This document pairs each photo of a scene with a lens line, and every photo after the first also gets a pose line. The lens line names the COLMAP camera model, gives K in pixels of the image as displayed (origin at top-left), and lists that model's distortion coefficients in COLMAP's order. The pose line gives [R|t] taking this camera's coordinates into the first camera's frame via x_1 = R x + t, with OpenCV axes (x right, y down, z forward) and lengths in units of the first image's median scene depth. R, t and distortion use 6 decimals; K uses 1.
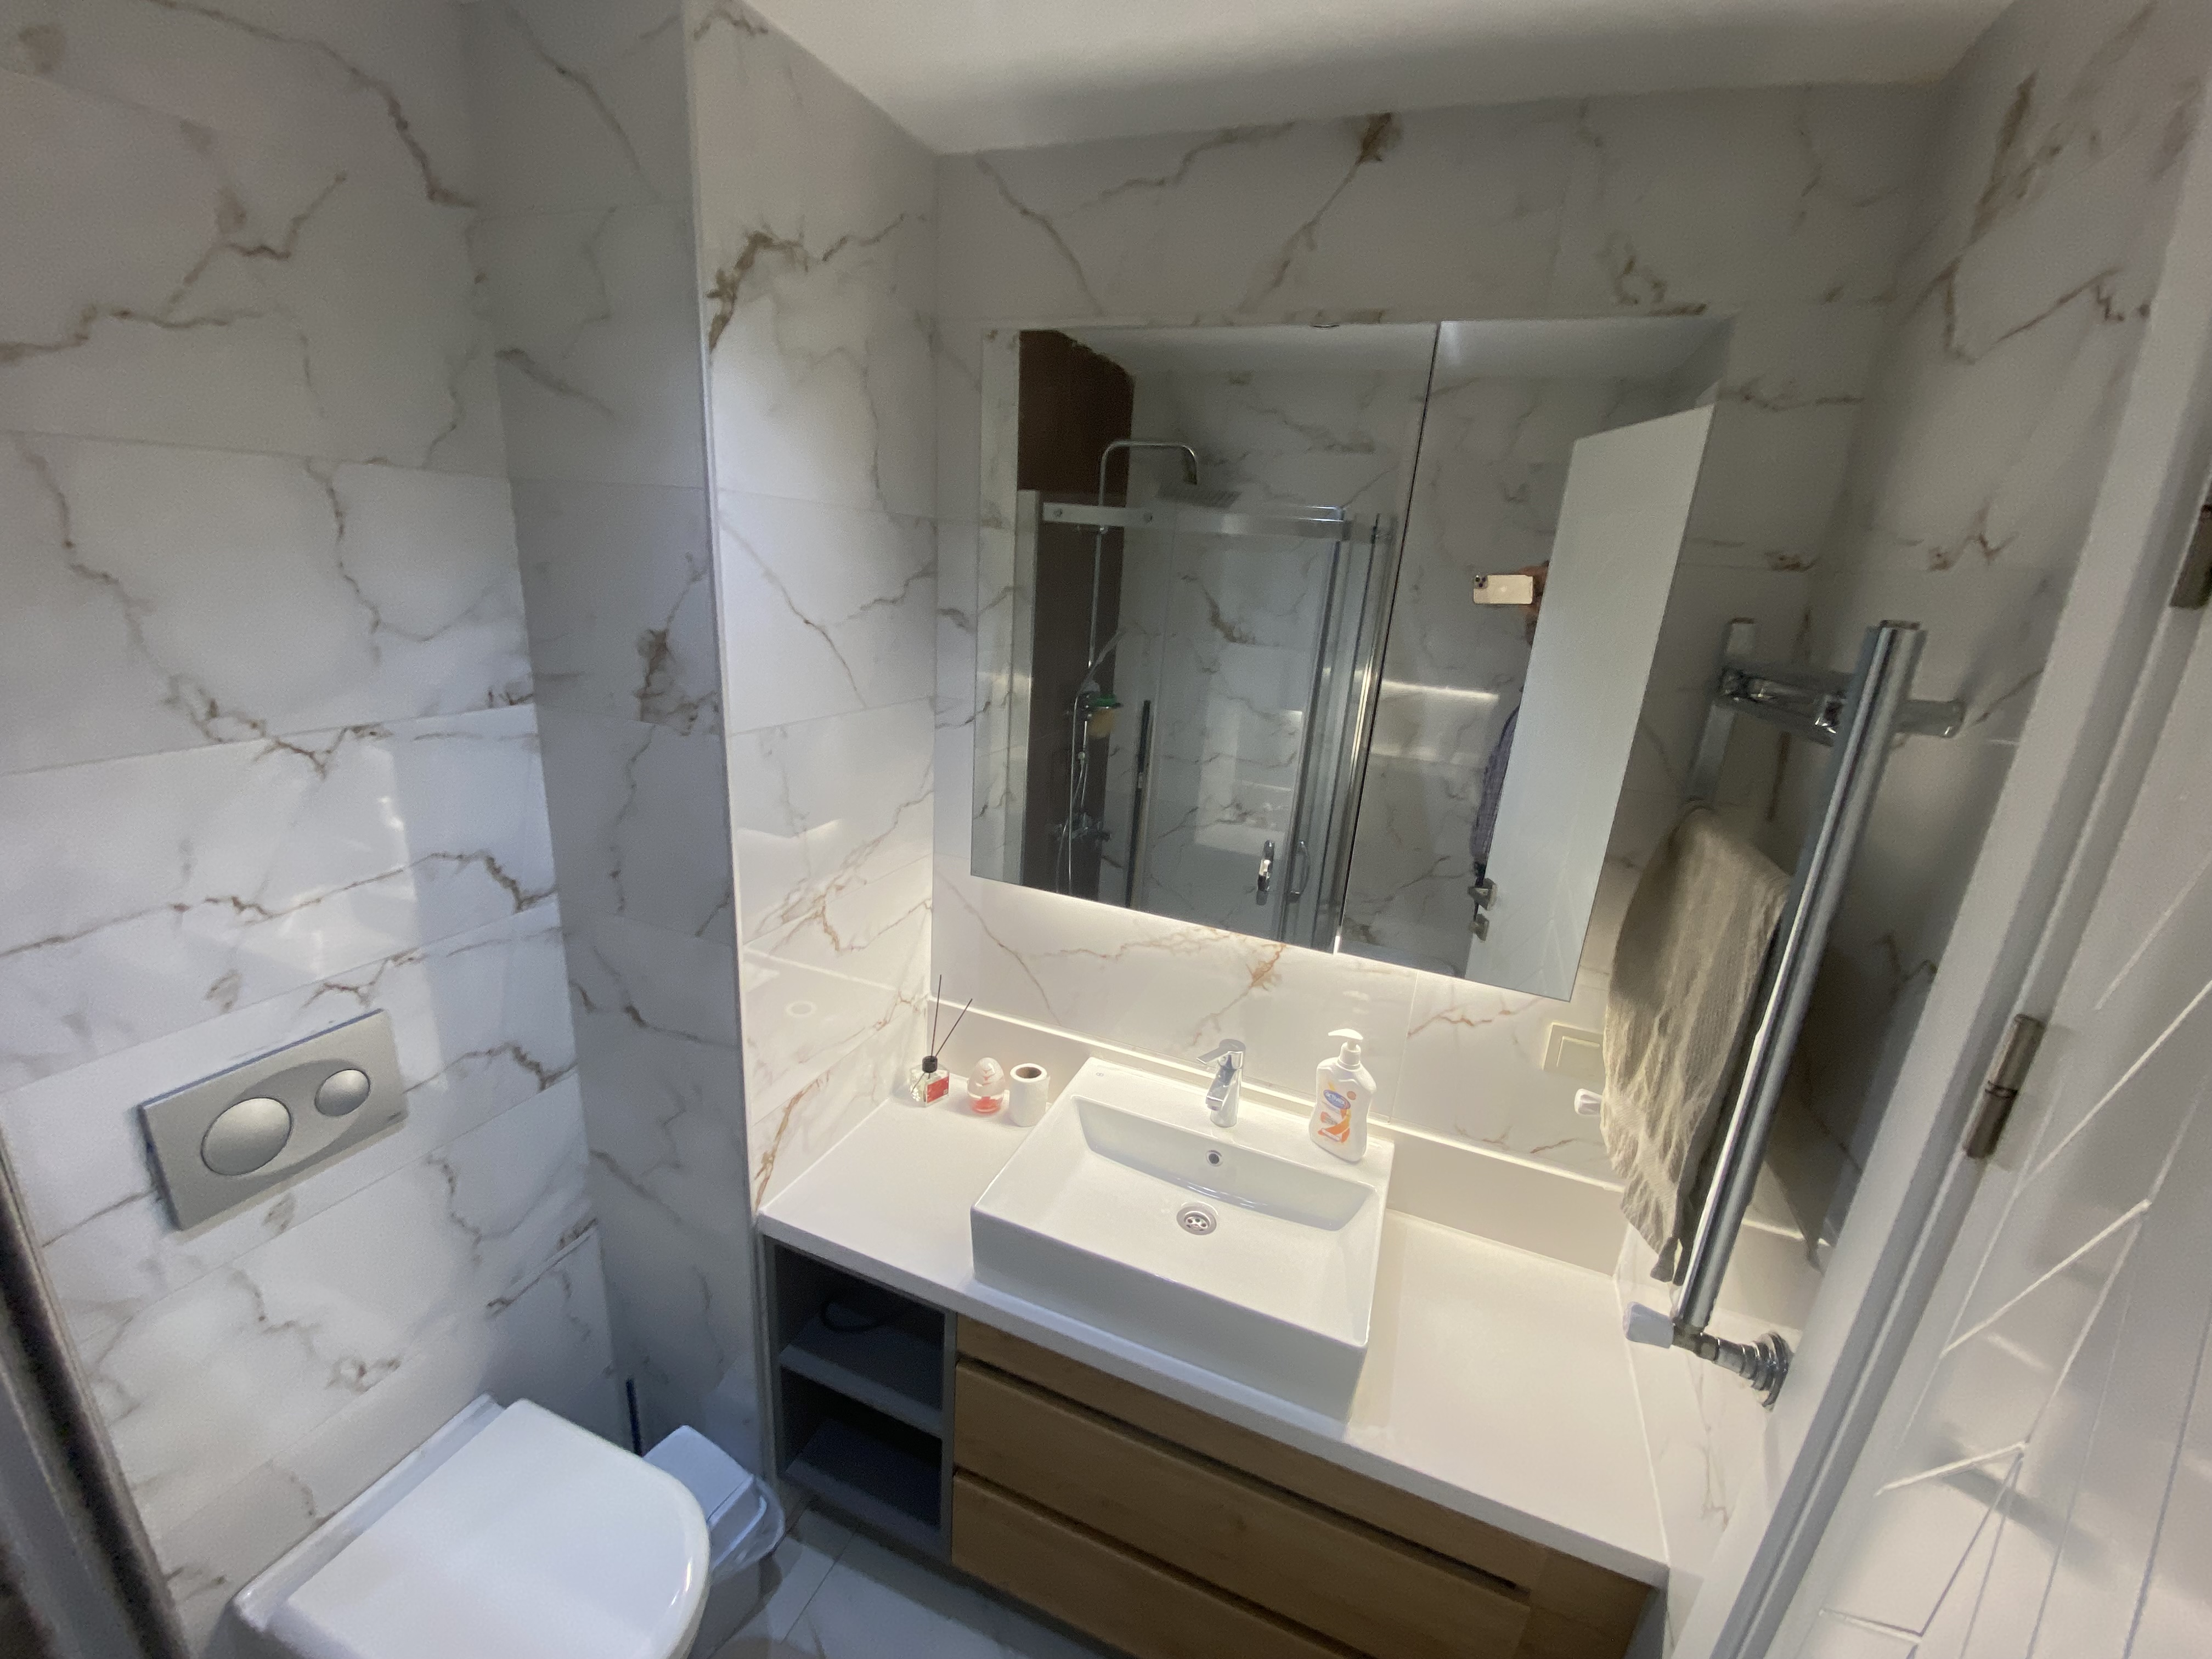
lens RADIAL K [[895.1, 0, 1108.1], [0, 895.1, 832.8], [0, 0, 1]] dist [0.001152, -0.007563]
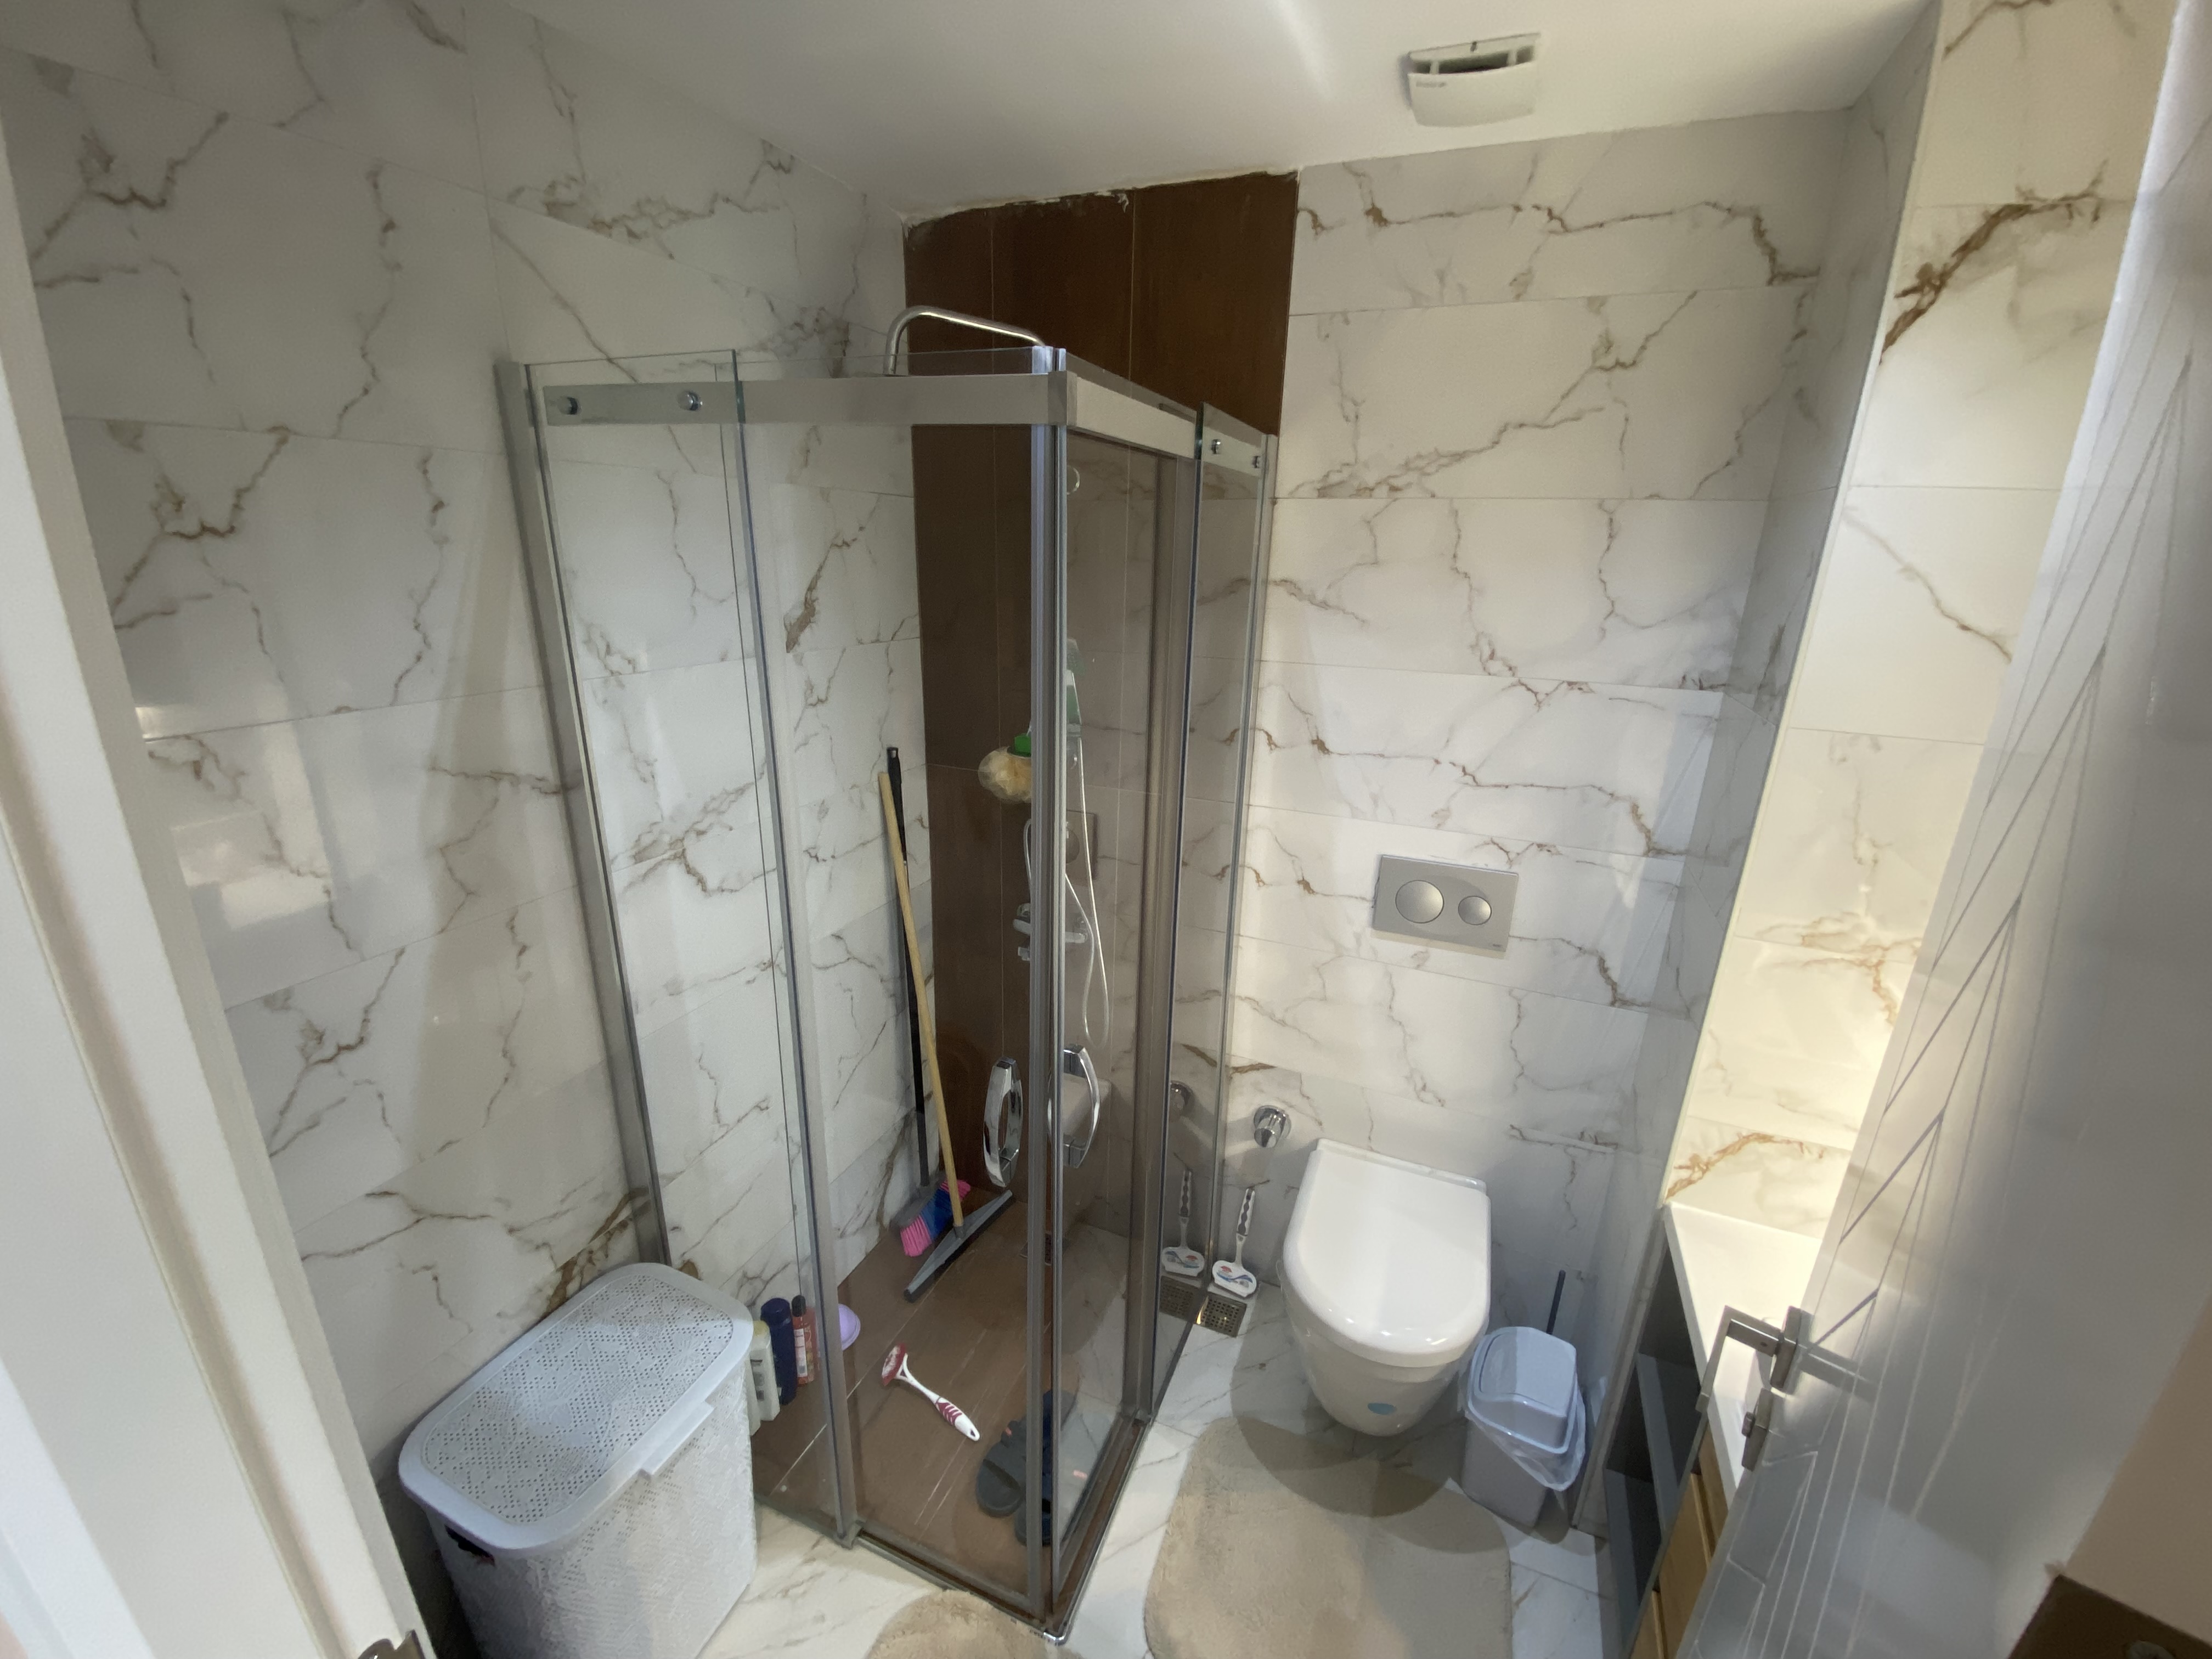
lens RADIAL K [[895.1, 0, 1099.5], [0, 895.1, 838.8], [0, 0, 1]] dist [0.001152, -0.007563]
pose [[0.003525, 0.246318, -0.969183, 0.615270], [-0.314820, 0.920180, 0.232719, 0.018981], [0.949145, 0.304297, 0.080790, 0.216849]]
